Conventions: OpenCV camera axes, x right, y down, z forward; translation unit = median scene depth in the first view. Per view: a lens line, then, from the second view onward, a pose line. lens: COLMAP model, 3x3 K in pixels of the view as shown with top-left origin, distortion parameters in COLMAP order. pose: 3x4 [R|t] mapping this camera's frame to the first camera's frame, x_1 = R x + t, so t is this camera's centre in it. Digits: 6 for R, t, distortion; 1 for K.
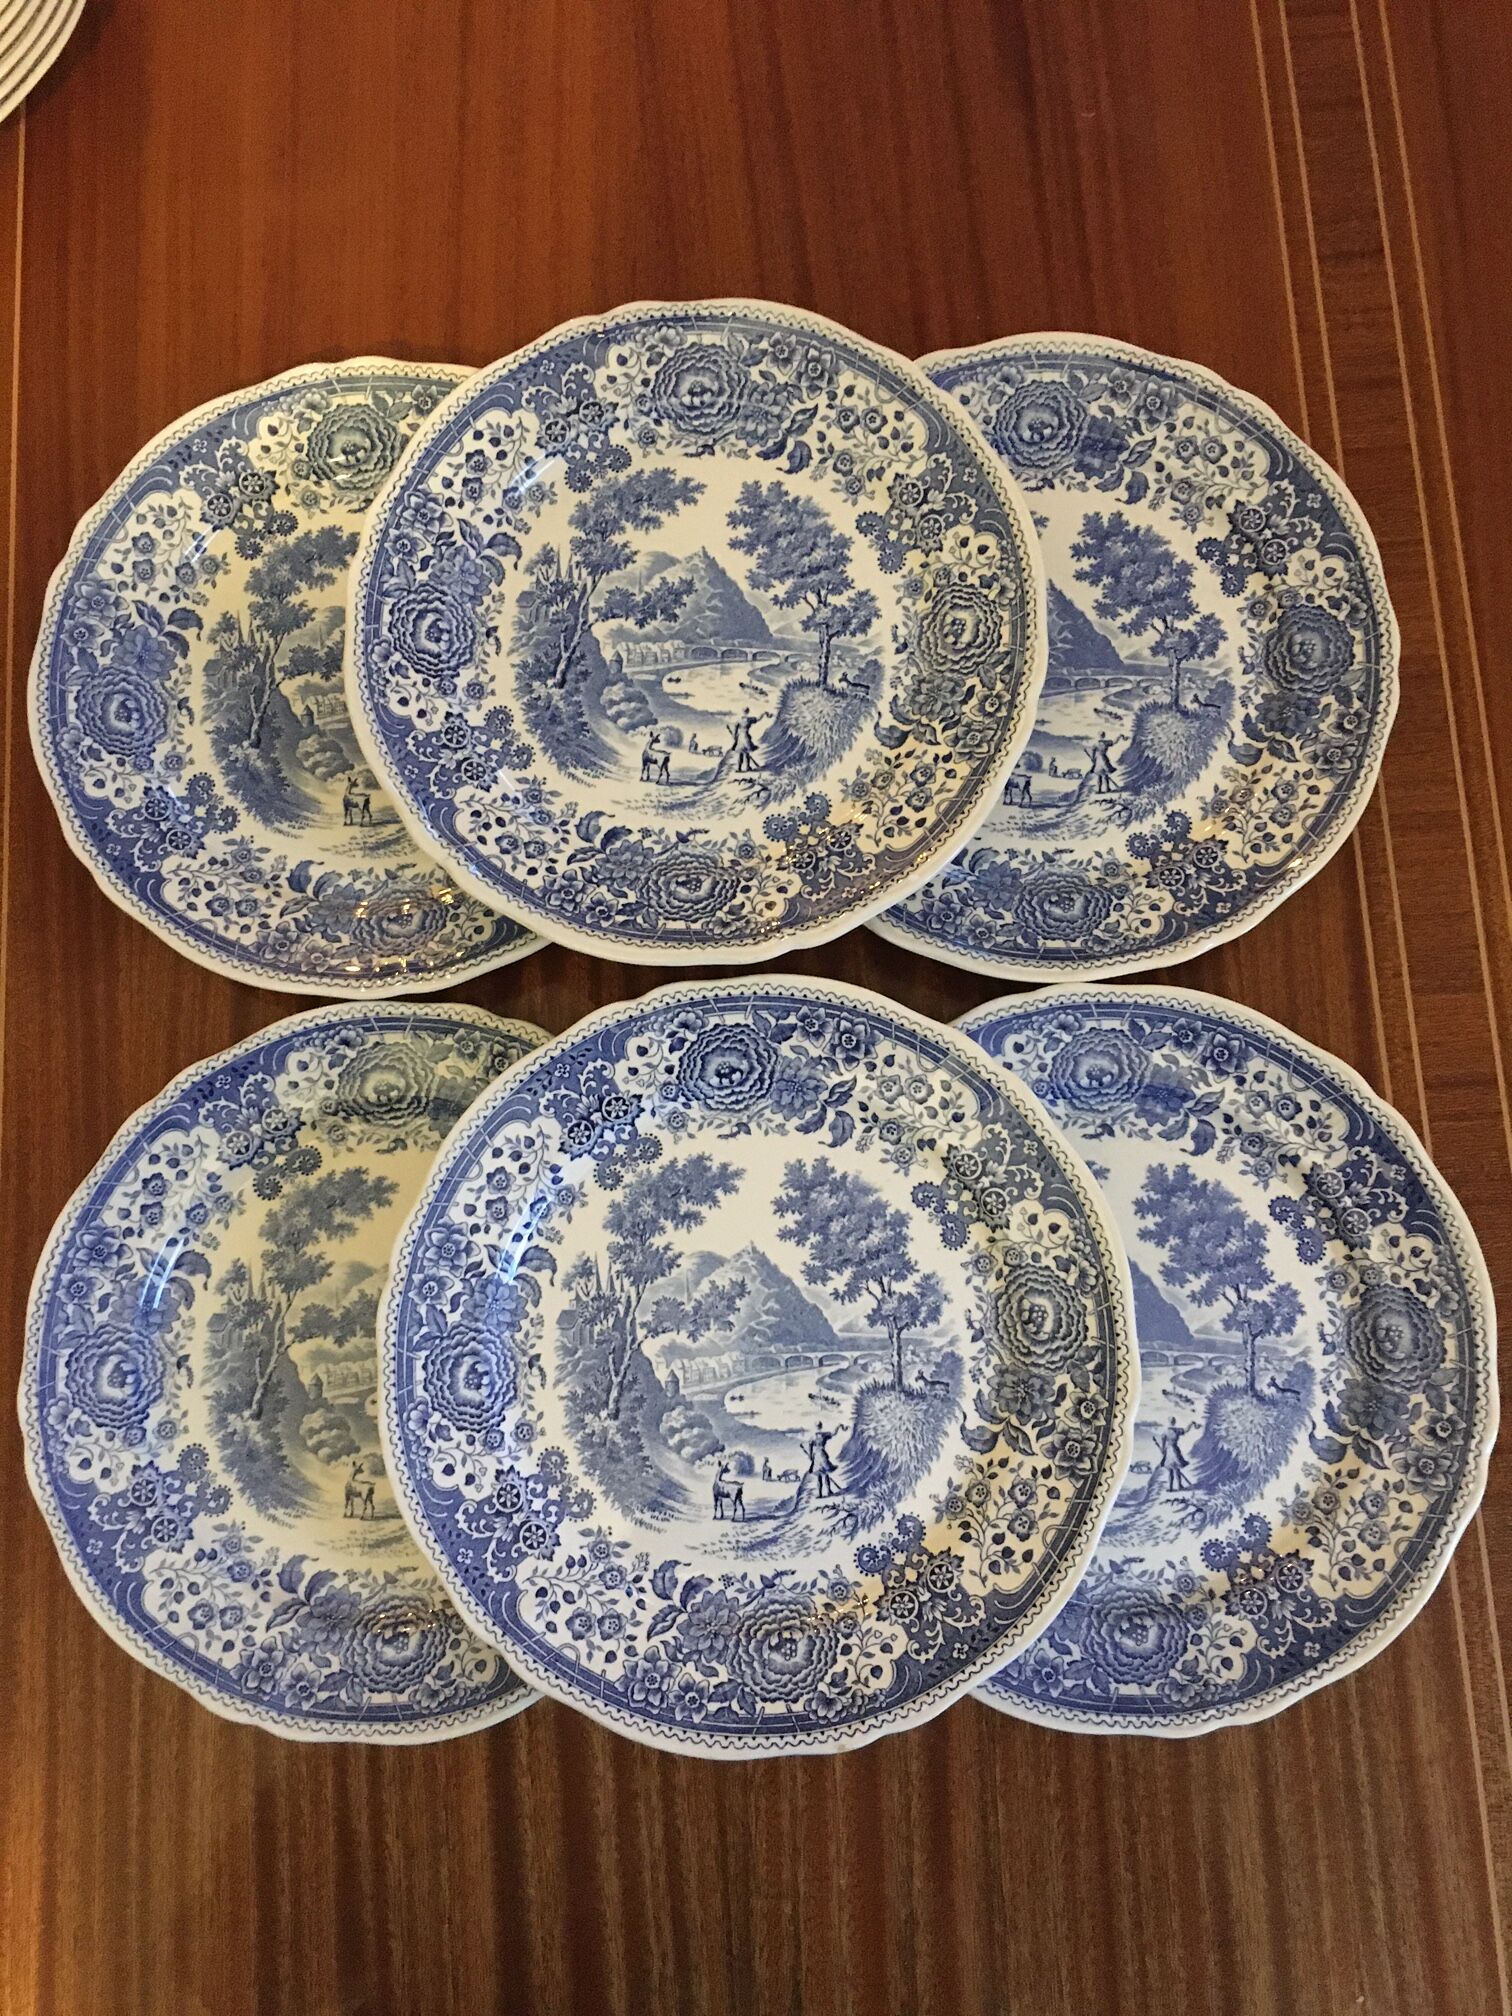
lens RADIAL K [[1666.4, 0, 755.0], [0, 1666.4, 1001.2], [0, 0, 1]] dist [0.058647, -0.092453]
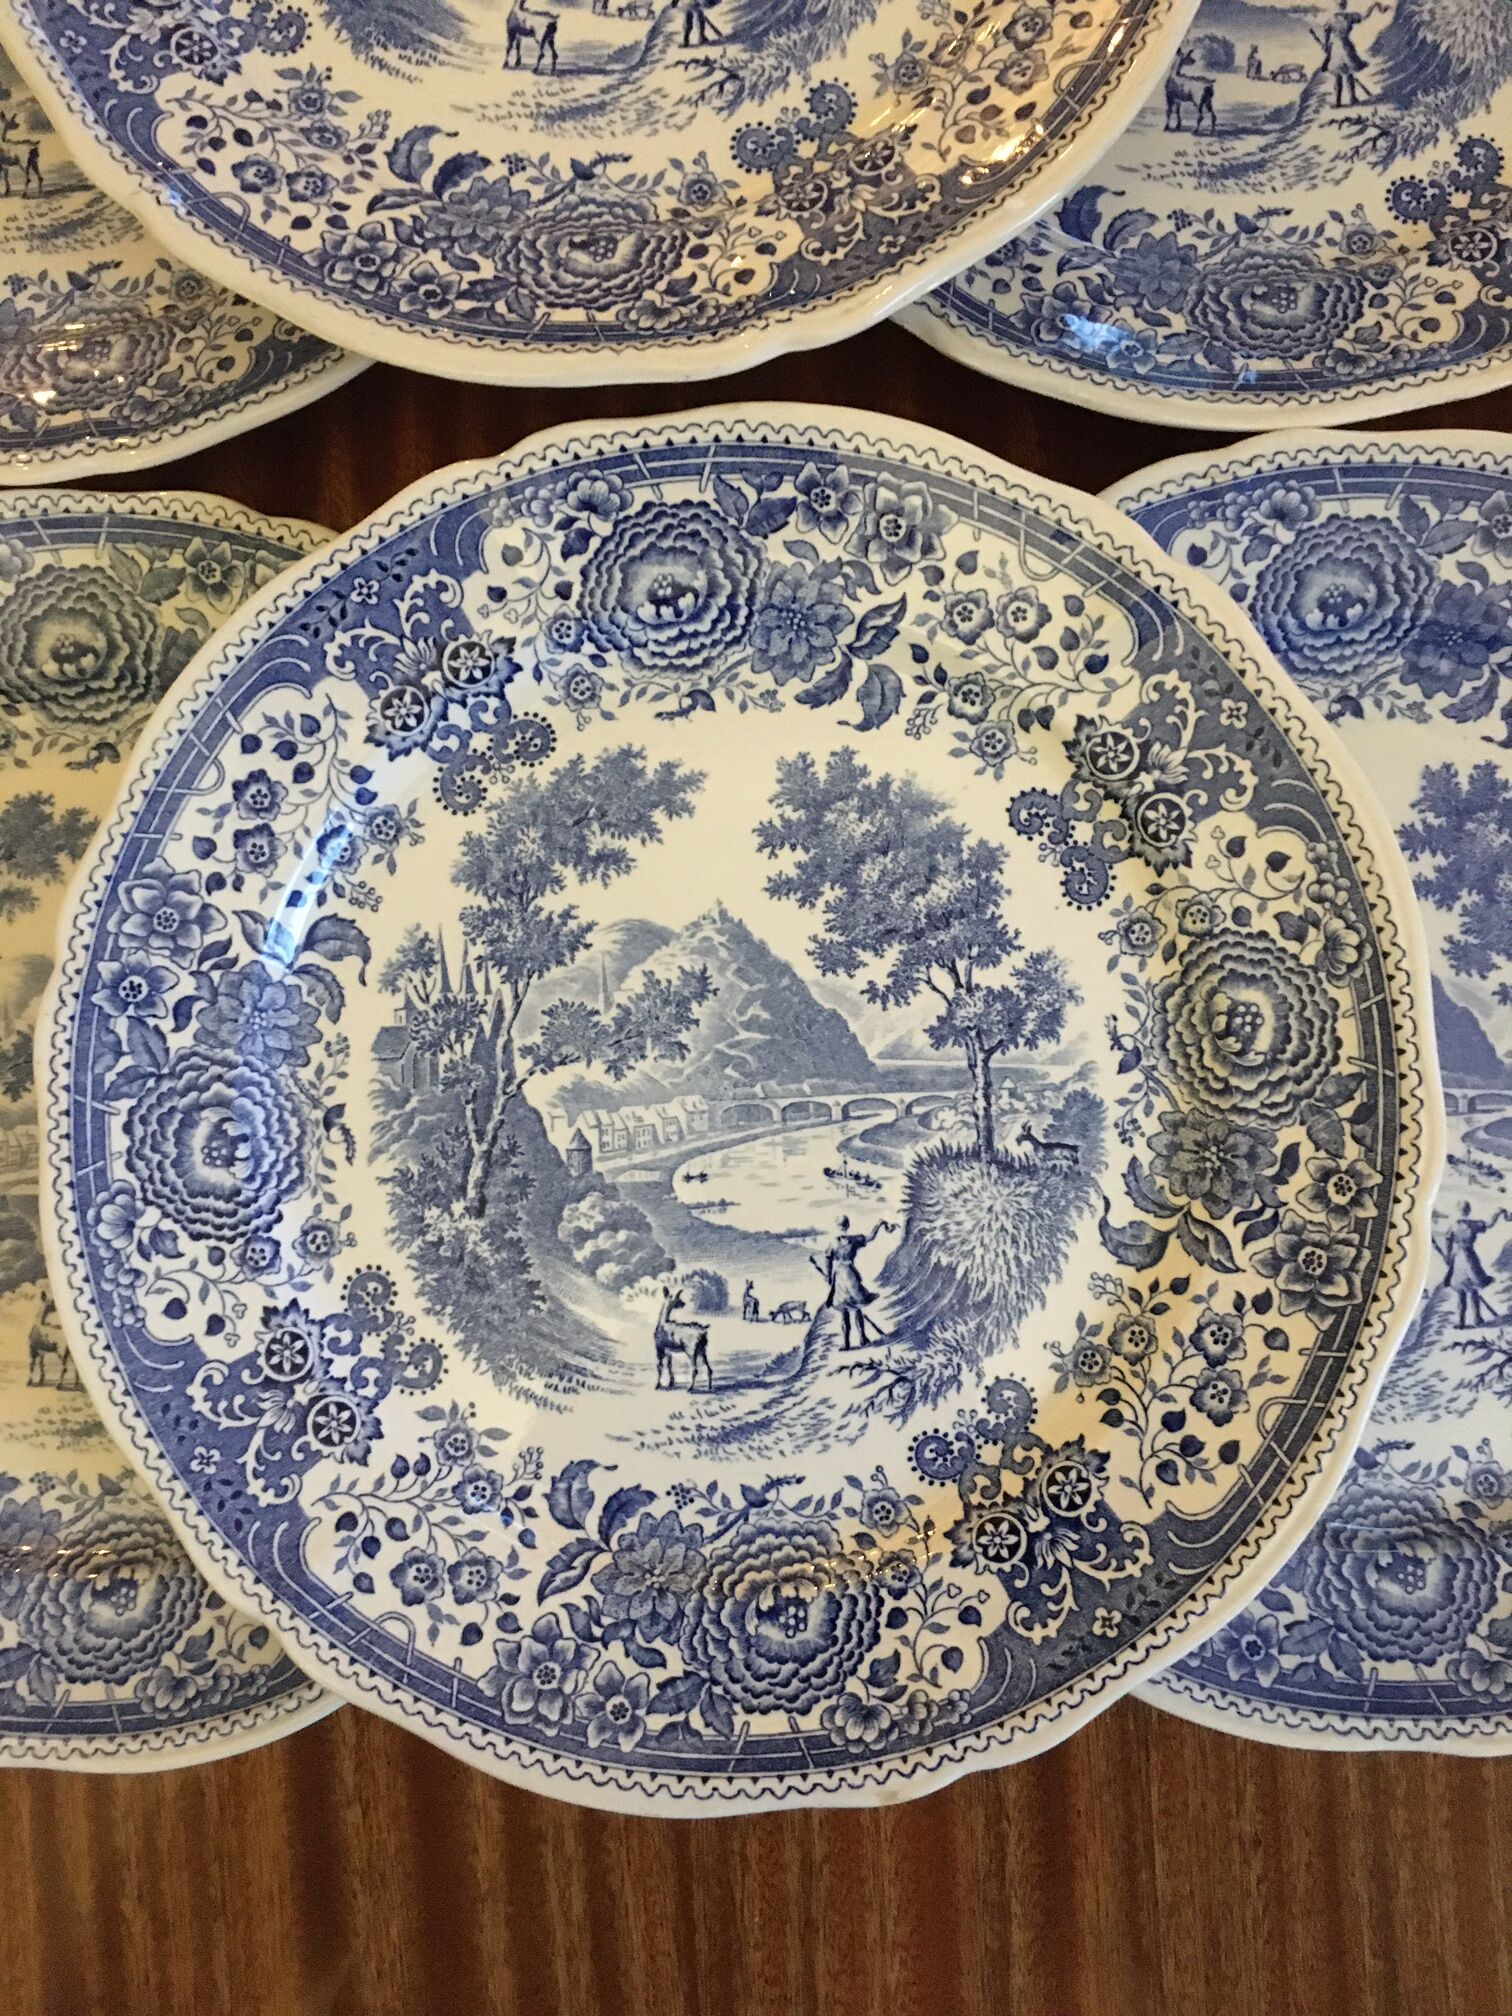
lens RADIAL K [[1666.4, 0, 745.6], [0, 1666.4, 987.7], [0, 0, 1]] dist [0.058647, -0.092453]
pose [[0.999738, -0.013740, -0.018293, 0.016727], [0.015669, 0.993818, 0.109908, 0.112700], [0.016670, -0.110166, 0.993773, 0.449398]]
